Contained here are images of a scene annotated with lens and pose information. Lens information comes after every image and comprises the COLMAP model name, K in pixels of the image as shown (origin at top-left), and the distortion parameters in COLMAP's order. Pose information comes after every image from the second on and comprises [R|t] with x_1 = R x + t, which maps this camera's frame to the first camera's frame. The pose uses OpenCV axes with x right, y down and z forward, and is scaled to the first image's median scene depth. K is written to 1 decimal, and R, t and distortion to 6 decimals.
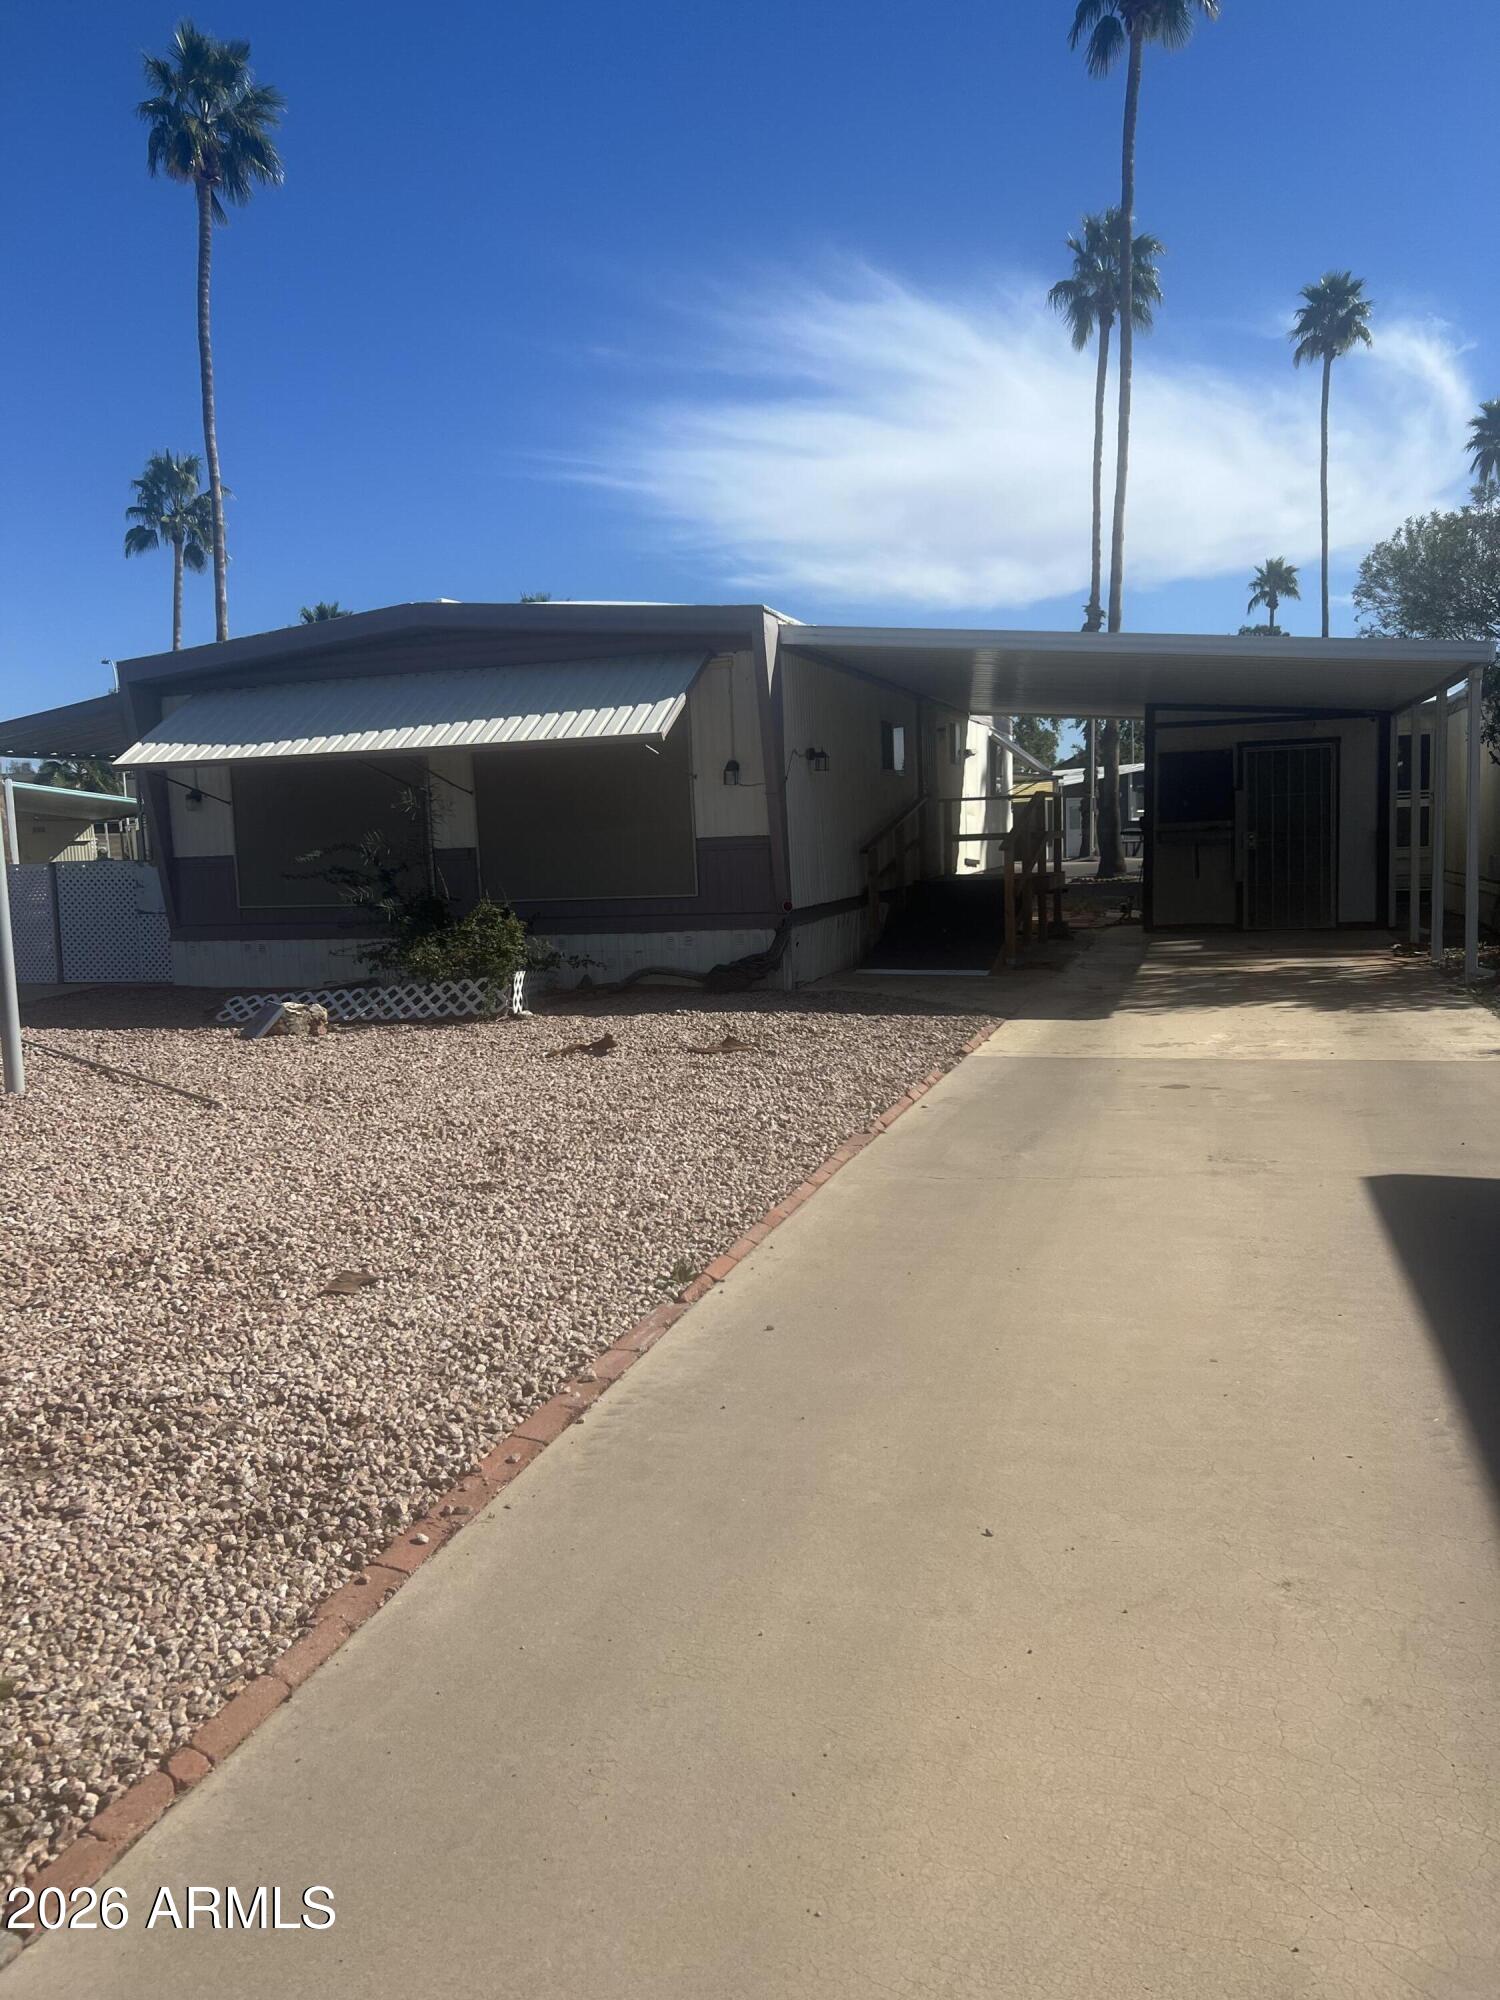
lens RADIAL K [[1290.1, 0, 750.0], [0, 1290.1, 1000.0], [0, 0, 1]] dist [-0.005689, -0.003423]
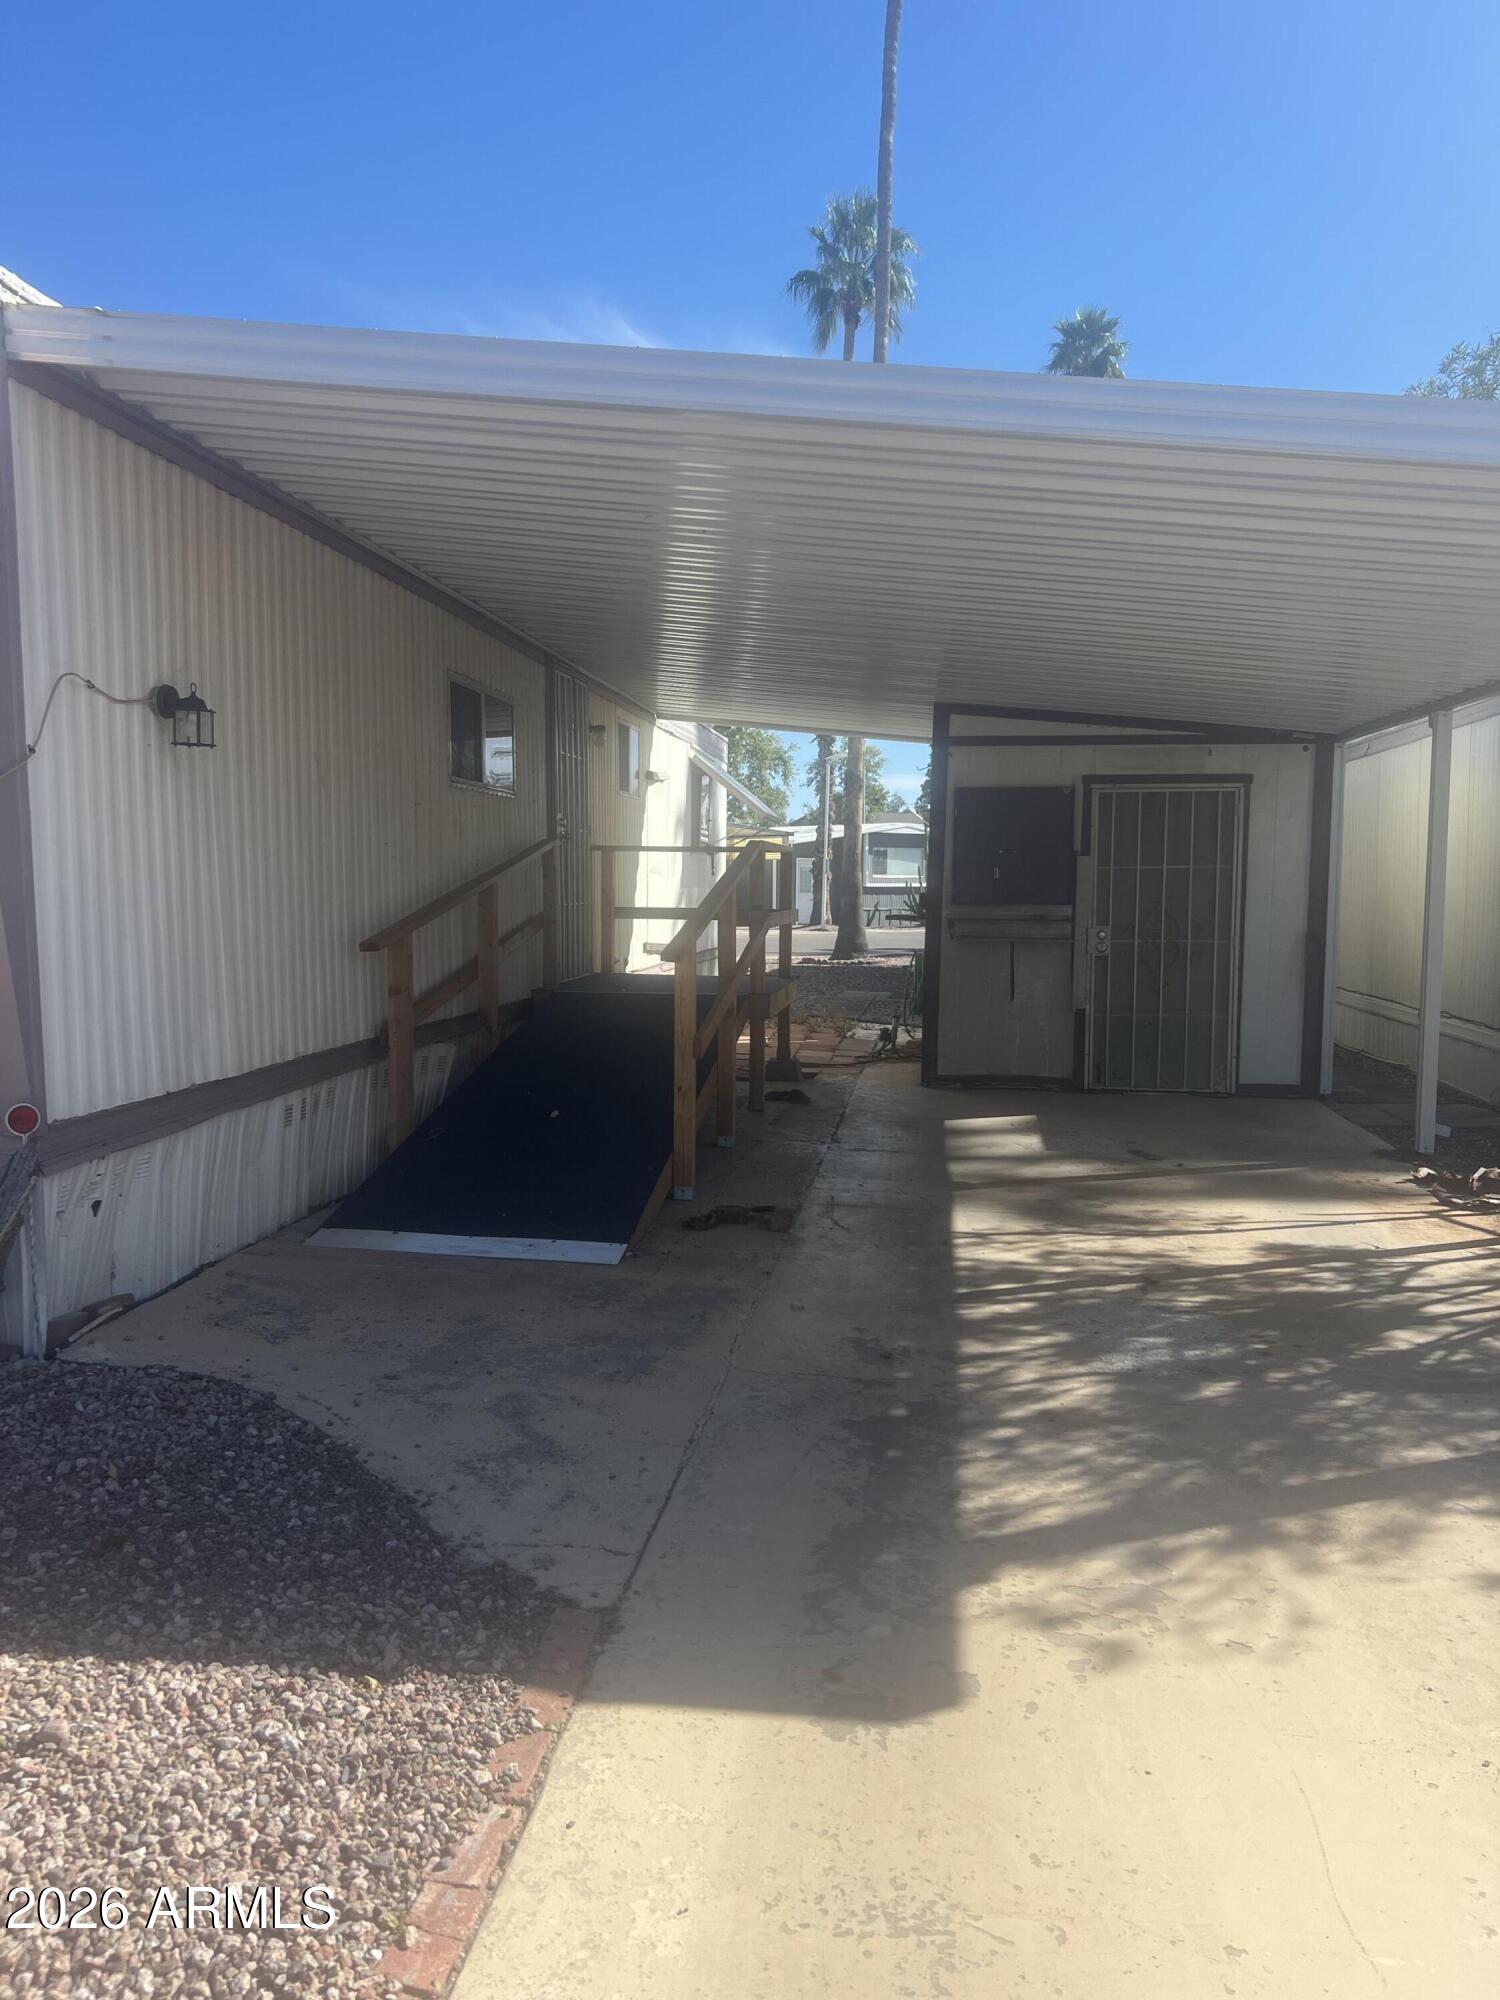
lens RADIAL K [[1290.1, 0, 750.0], [0, 1290.1, 1000.0], [0, 0, 1]] dist [-0.005689, -0.003423]
pose [[0.978167, 0.028468, 0.205863, 0.086022], [-0.020350, 0.998934, -0.041440, -0.054741], [-0.206824, 0.036346, 0.977703, 0.361462]]
